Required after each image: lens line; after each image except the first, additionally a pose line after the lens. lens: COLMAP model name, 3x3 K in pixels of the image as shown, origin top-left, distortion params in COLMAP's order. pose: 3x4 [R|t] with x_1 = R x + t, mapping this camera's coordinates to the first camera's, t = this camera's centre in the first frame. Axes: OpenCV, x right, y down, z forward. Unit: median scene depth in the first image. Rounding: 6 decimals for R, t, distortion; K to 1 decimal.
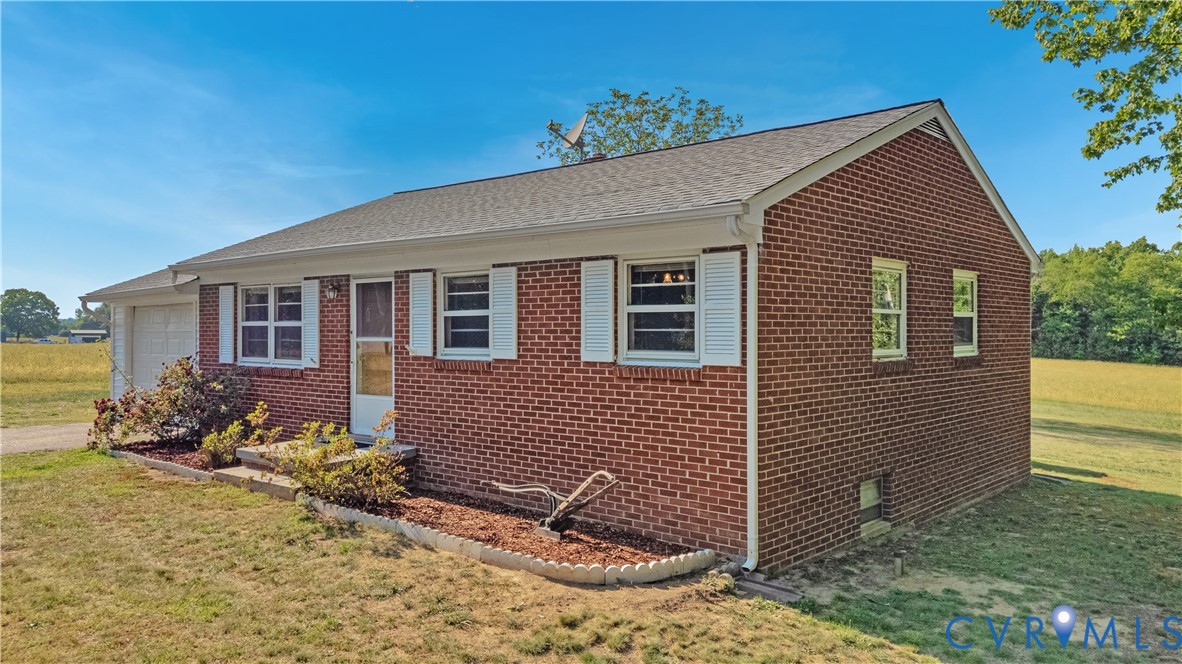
lens RADIAL K [[857.7, 0, 584.5], [0, 857.7, 329.9], [0, 0, 1]] dist [0.040749, 0.001133]
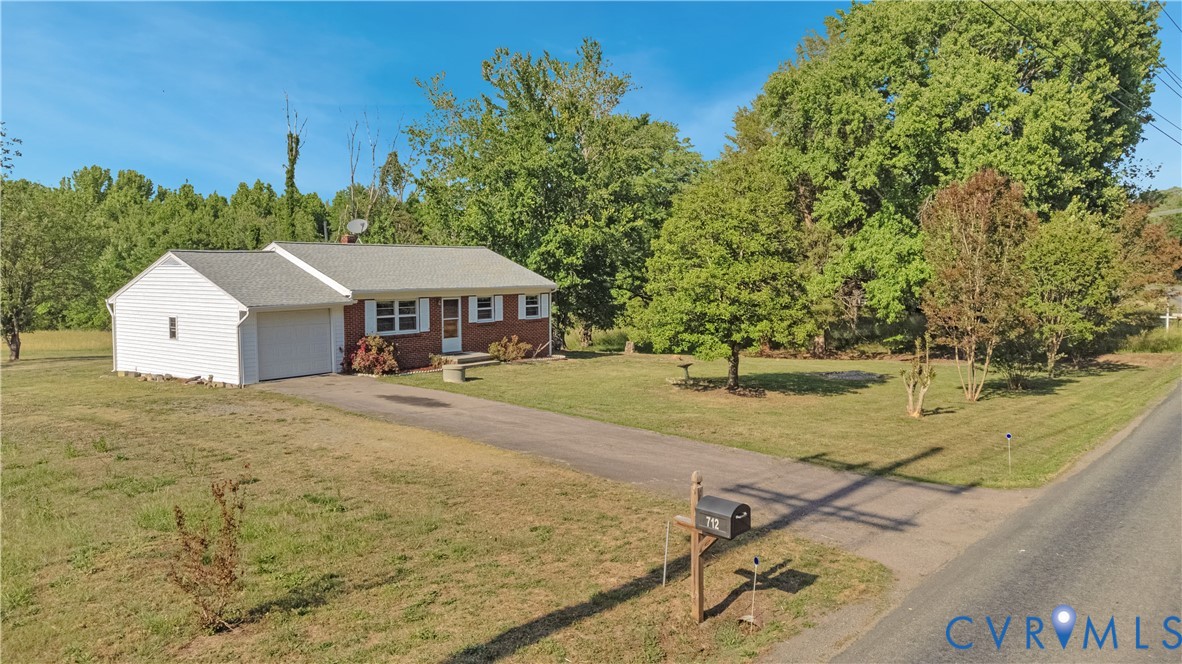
lens RADIAL K [[876.2, 0, 593.0], [0, 876.2, 337.5], [0, 0, 1]] dist [0.046706, 0.003479]
pose [[-0.045152, -0.082883, 0.995536, -3.562436], [-0.001265, 0.996556, 0.082910, -0.190757], [-0.998979, 0.002484, -0.045102, 0.715954]]
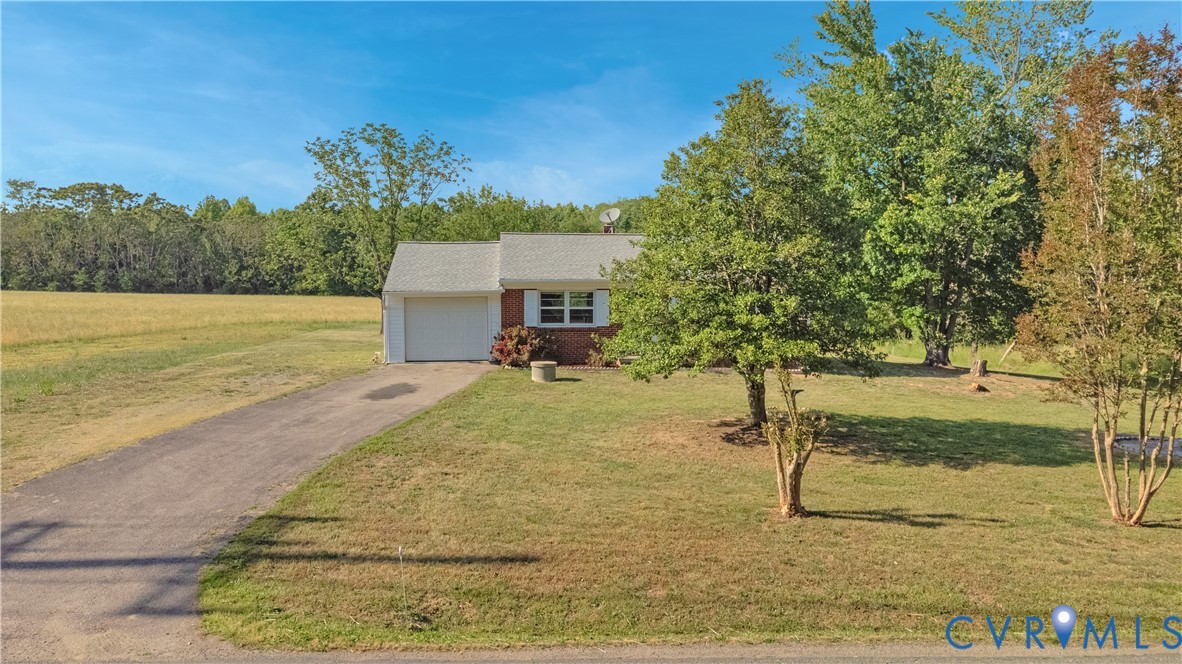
lens RADIAL K [[876.2, 0, 593.0], [0, 876.2, 337.5], [0, 0, 1]] dist [0.046706, 0.003479]
pose [[0.703011, -0.057087, 0.708884, -2.455783], [-0.003008, 0.996525, 0.083234, -0.152616], [-0.711173, -0.060647, 0.700396, -0.830271]]
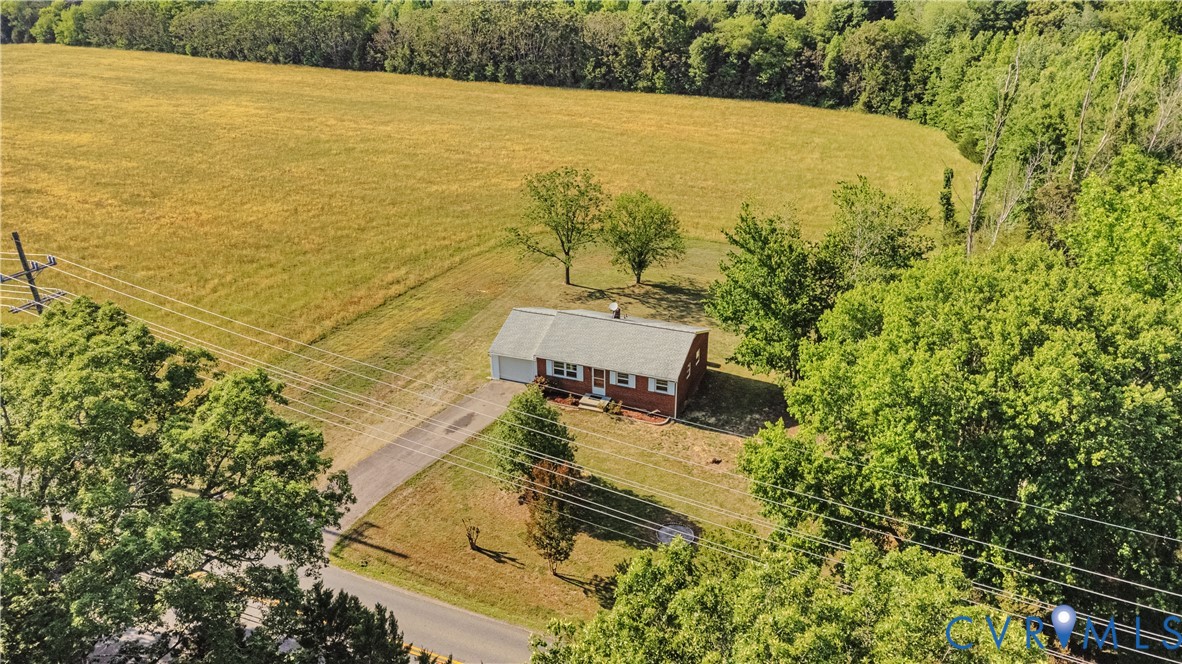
lens RADIAL K [[857.7, 0, 584.5], [0, 857.7, 329.9], [0, 0, 1]] dist [0.040749, 0.001133]
pose [[0.948417, -0.138301, 0.285269, -1.997138], [0.010707, 0.913289, 0.407172, -2.692028], [-0.316845, -0.383114, 0.867659, -3.852724]]
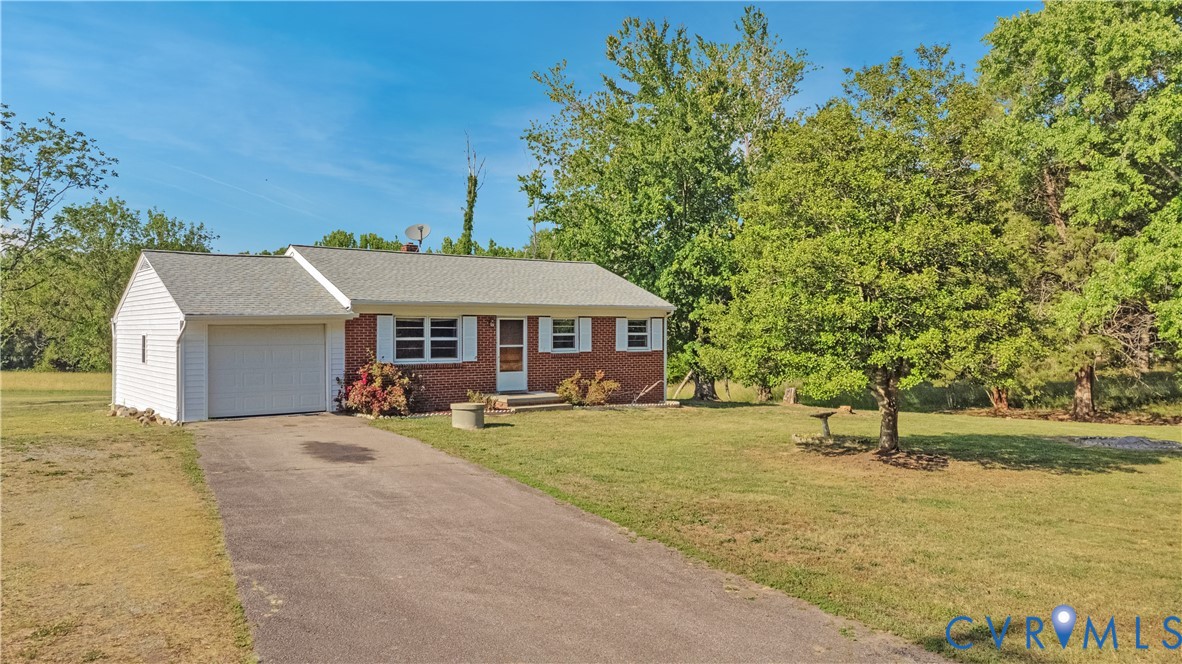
lens RADIAL K [[876.2, 0, 593.0], [0, 876.2, 337.5], [0, 0, 1]] dist [0.046706, 0.003479]
pose [[0.224313, -0.009746, 0.974468, -2.582816], [-0.001465, 0.999945, 0.010338, -0.036690], [-0.974516, -0.003746, 0.224287, 0.334214]]
